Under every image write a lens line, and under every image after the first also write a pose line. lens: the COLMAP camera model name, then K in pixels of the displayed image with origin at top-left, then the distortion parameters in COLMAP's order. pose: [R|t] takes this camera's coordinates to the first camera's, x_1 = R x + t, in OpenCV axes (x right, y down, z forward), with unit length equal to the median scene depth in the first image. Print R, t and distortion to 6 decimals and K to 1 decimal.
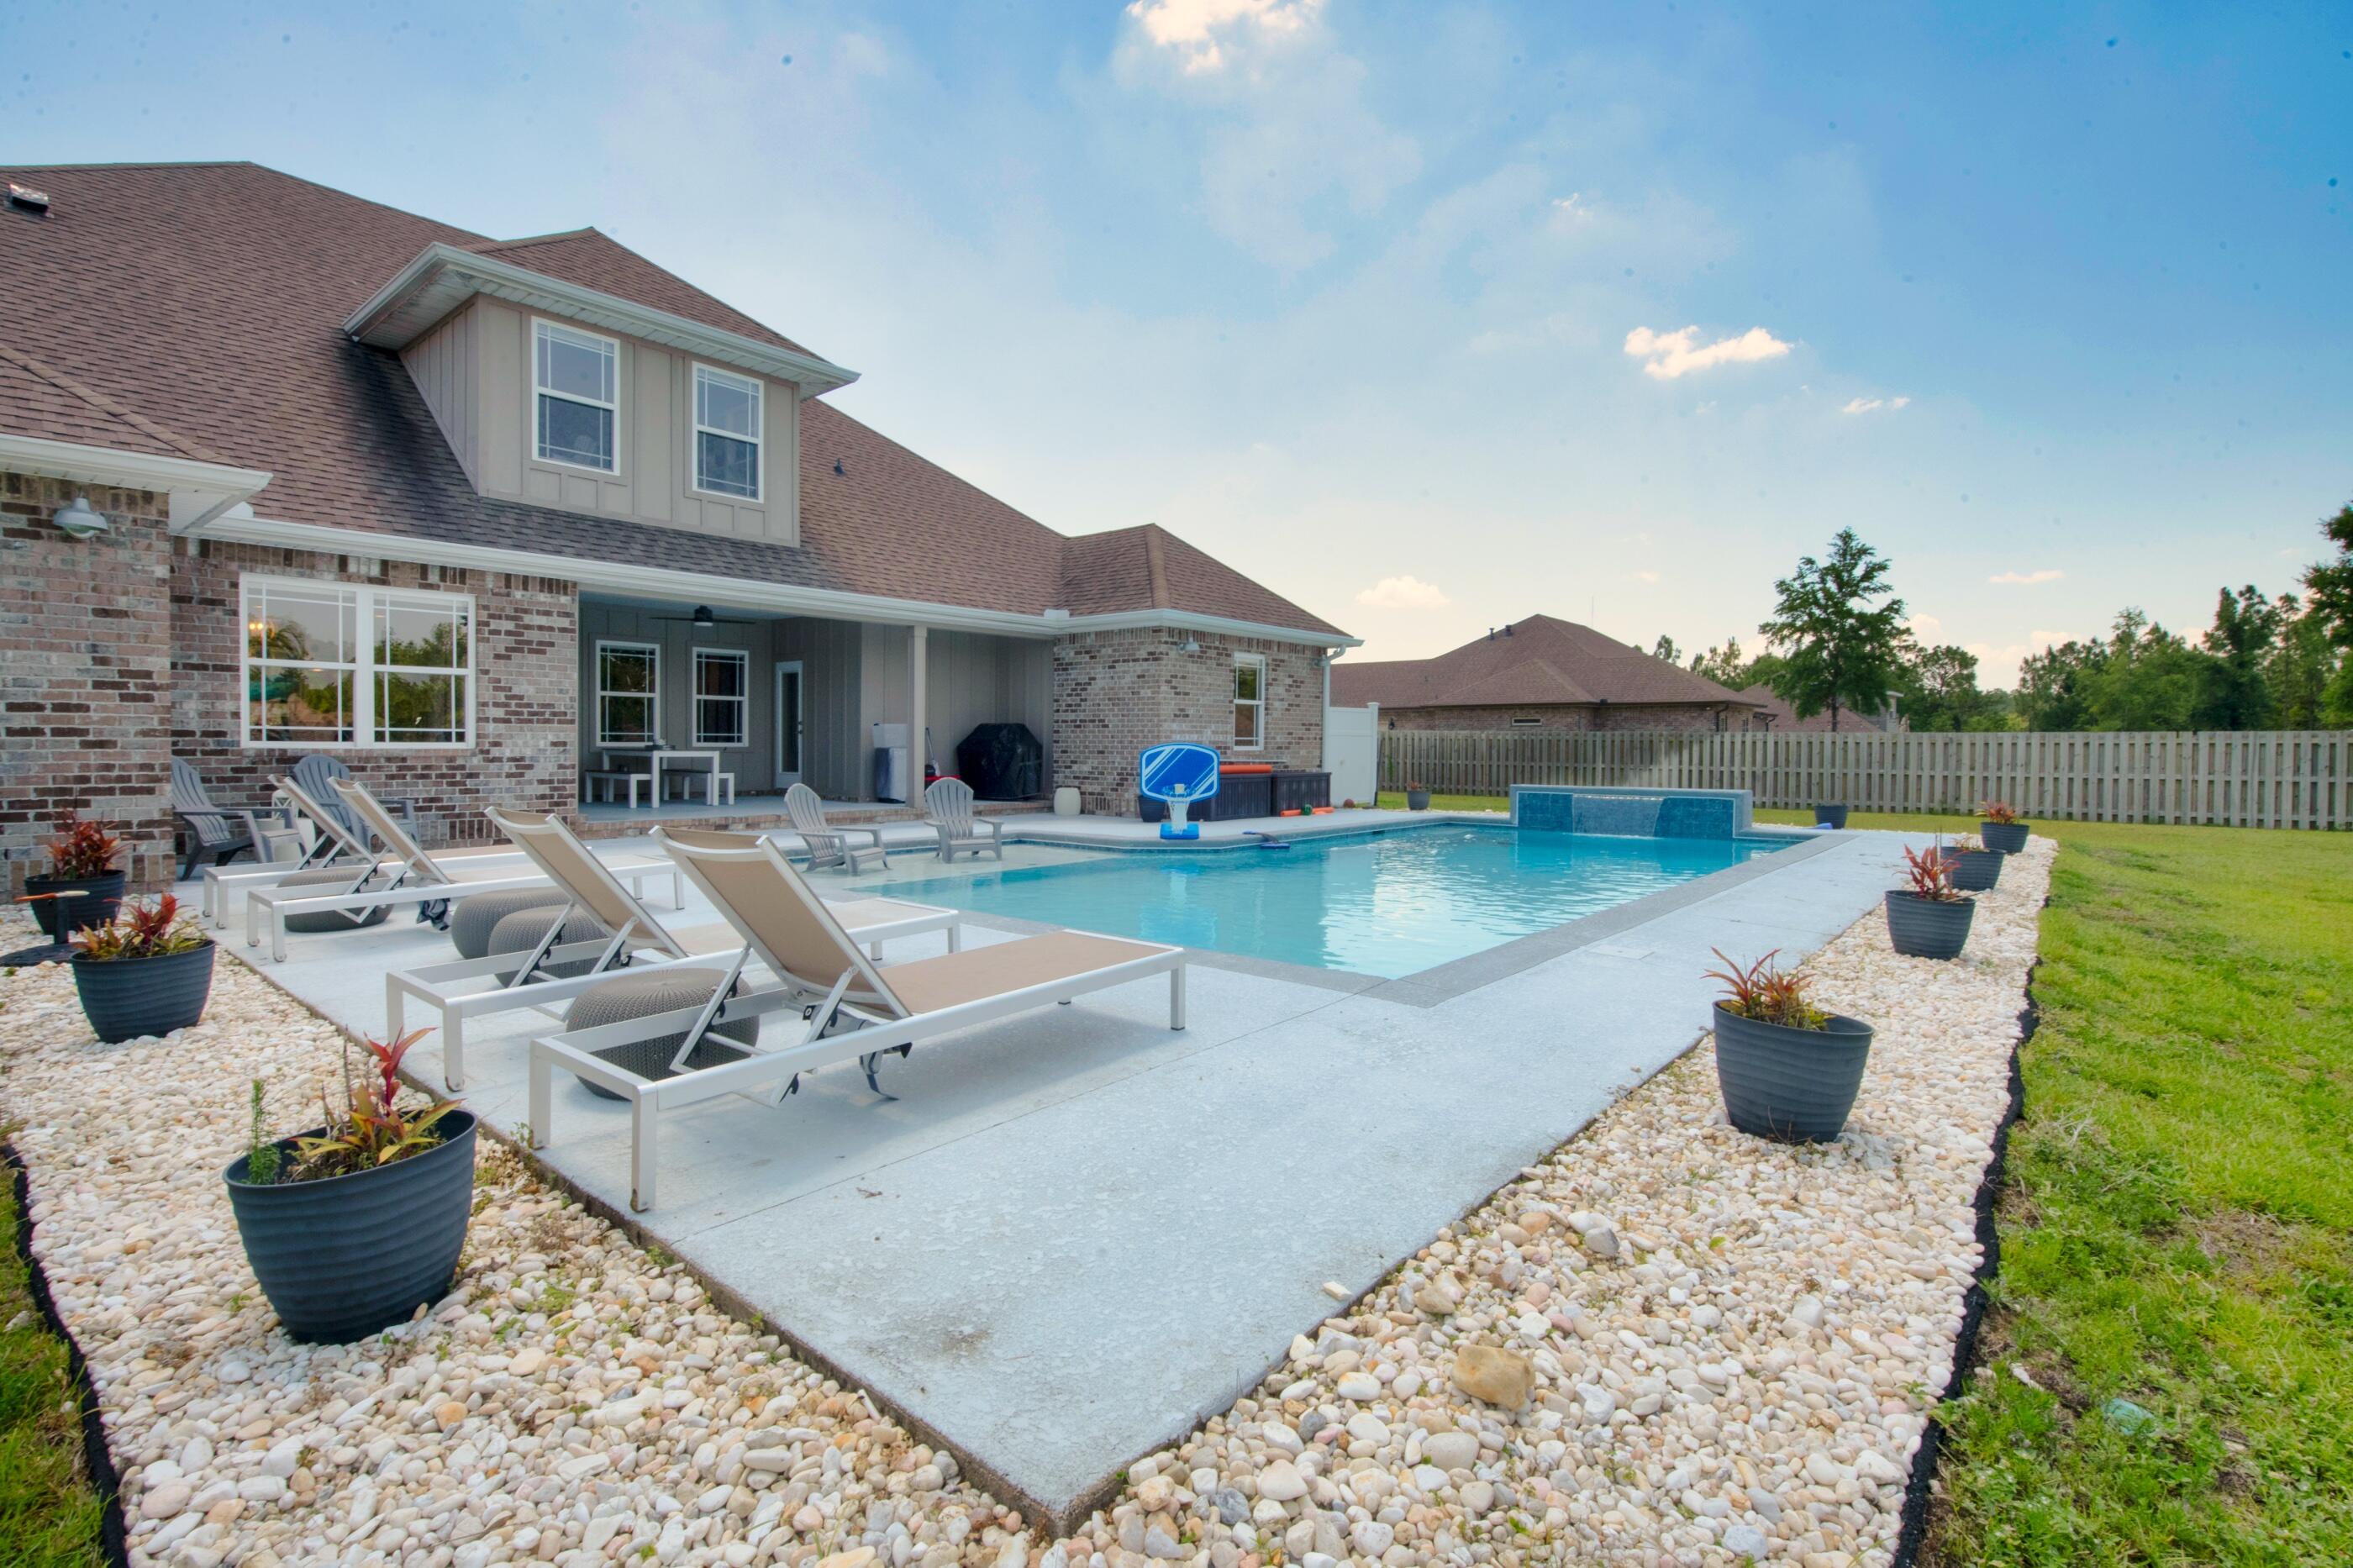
lens RADIAL K [[1073.5, 0, 1187.4], [0, 1073.5, 790.9], [0, 0, 1]] dist [0.008676, -0.003343]
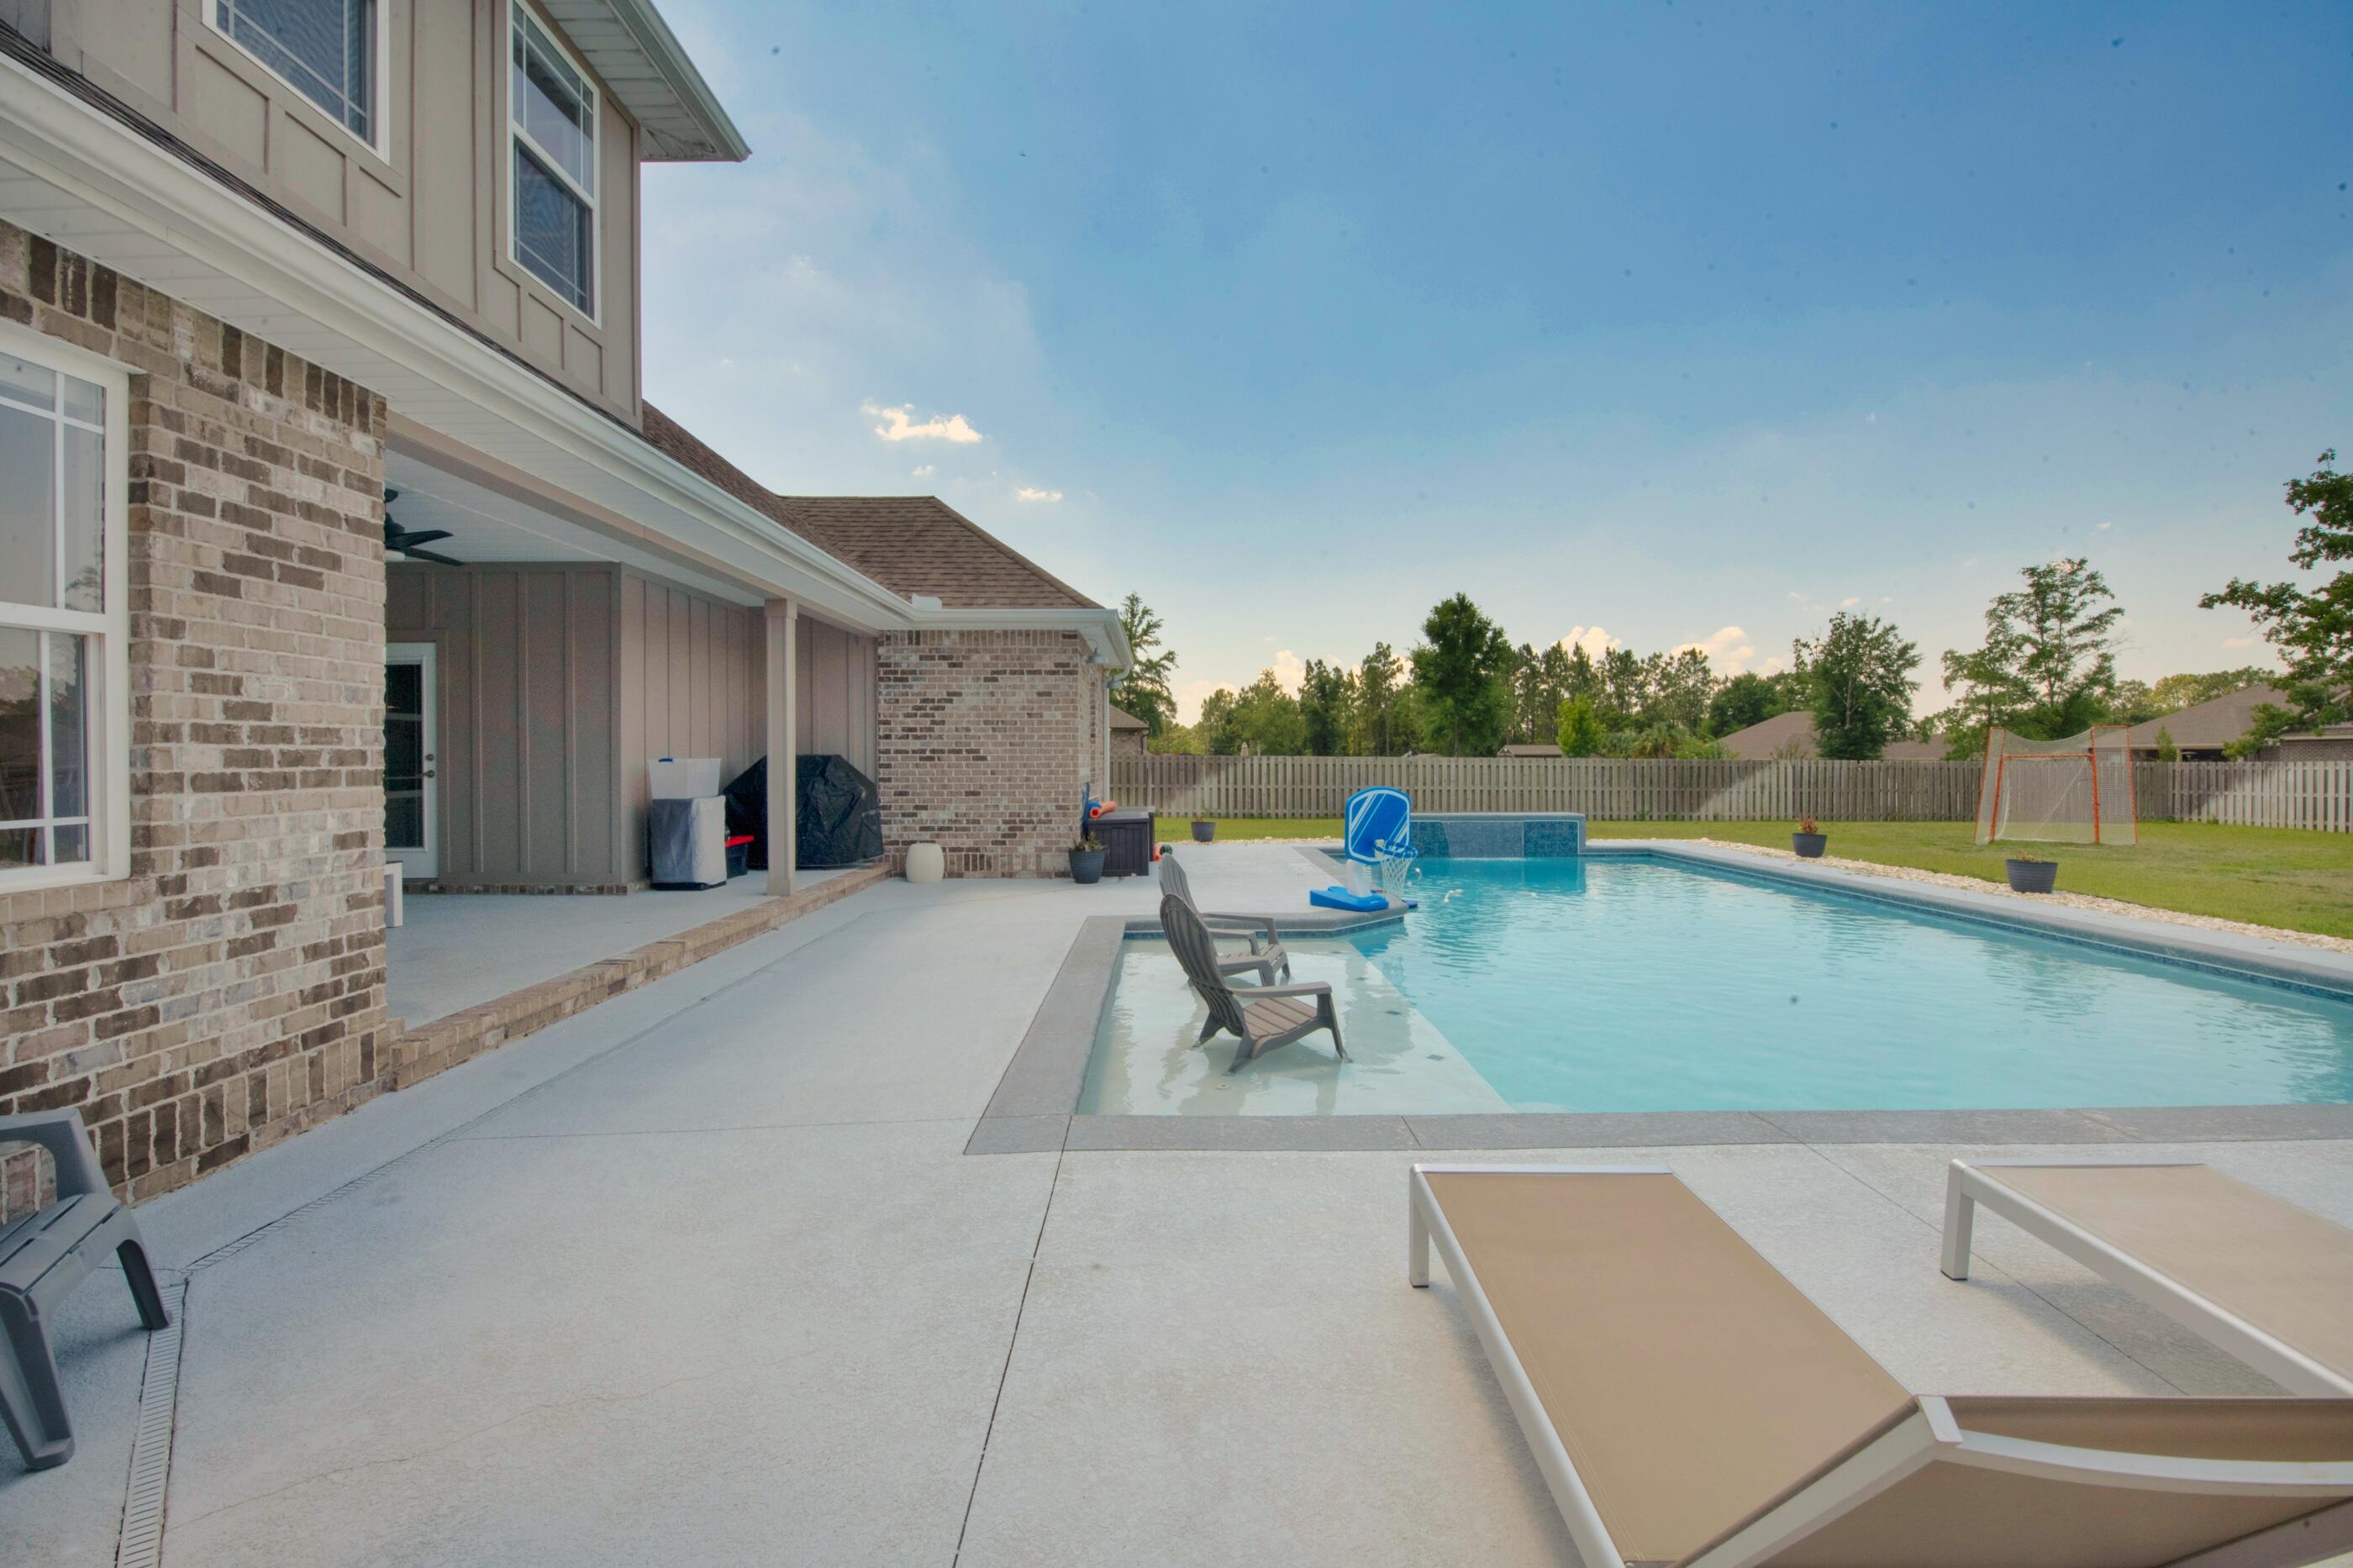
lens RADIAL K [[963.3, 0, 1144.2], [0, 963.3, 799.2], [0, 0, 1]] dist [-0.000960, -0.006044]
pose [[0.760489, -0.036437, 0.648327, -0.531458], [0.036772, 0.999239, 0.013024, -0.046717], [-0.648308, 0.013936, 0.761250, 0.524053]]
